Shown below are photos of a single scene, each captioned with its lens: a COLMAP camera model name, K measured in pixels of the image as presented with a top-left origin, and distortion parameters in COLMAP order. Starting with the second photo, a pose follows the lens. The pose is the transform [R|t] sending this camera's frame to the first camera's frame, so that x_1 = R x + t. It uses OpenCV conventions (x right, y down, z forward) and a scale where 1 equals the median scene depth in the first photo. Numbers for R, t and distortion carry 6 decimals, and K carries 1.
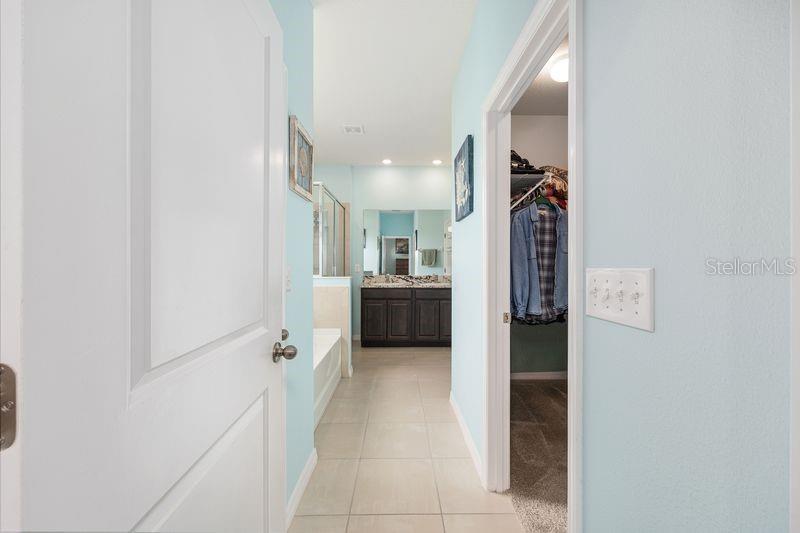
lens RADIAL K [[320.3, 0, 397.7], [0, 320.3, 260.8], [0, 0, 1]] dist [-0.003898, 0.001234]
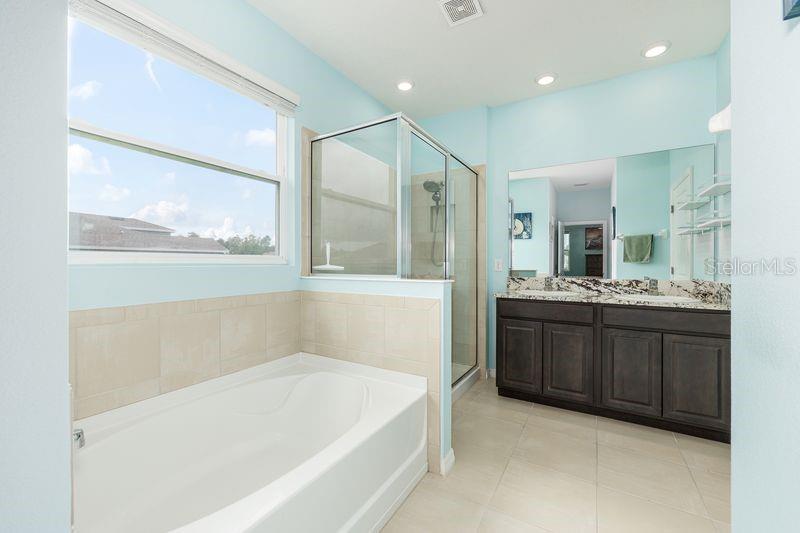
lens RADIAL K [[320.3, 0, 401.8], [0, 320.3, 261.8], [0, 0, 1]] dist [-0.003898, 0.001234]
pose [[0.855368, -0.000223, -0.518021, 0.044549], [0.003980, 0.999973, 0.006140, 0.012510], [0.518005, -0.007314, 0.855346, 0.385519]]
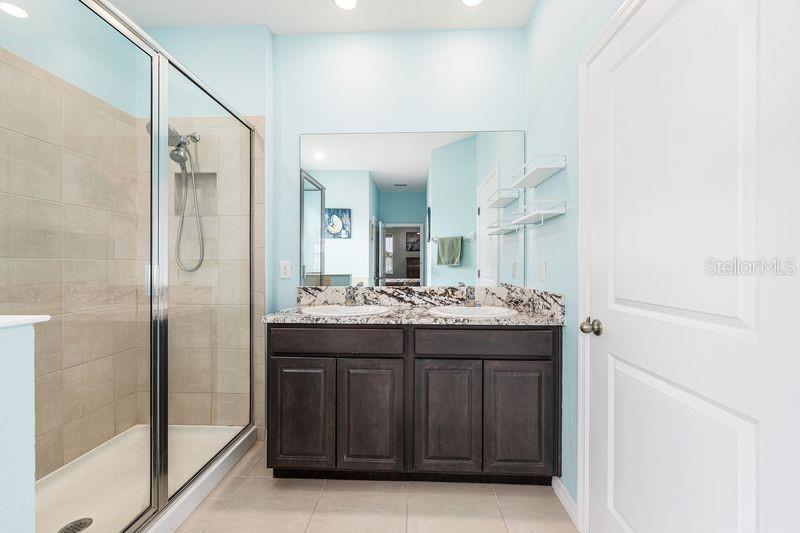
lens RADIAL K [[320.3, 0, 397.8], [0, 320.3, 264.9], [0, 0, 1]] dist [-0.003898, 0.001234]
pose [[0.998423, 0.000027, -0.056130, 0.055028], [0.000422, 0.999968, 0.007998, 0.014449], [0.056129, -0.008009, 0.998391, 0.628514]]
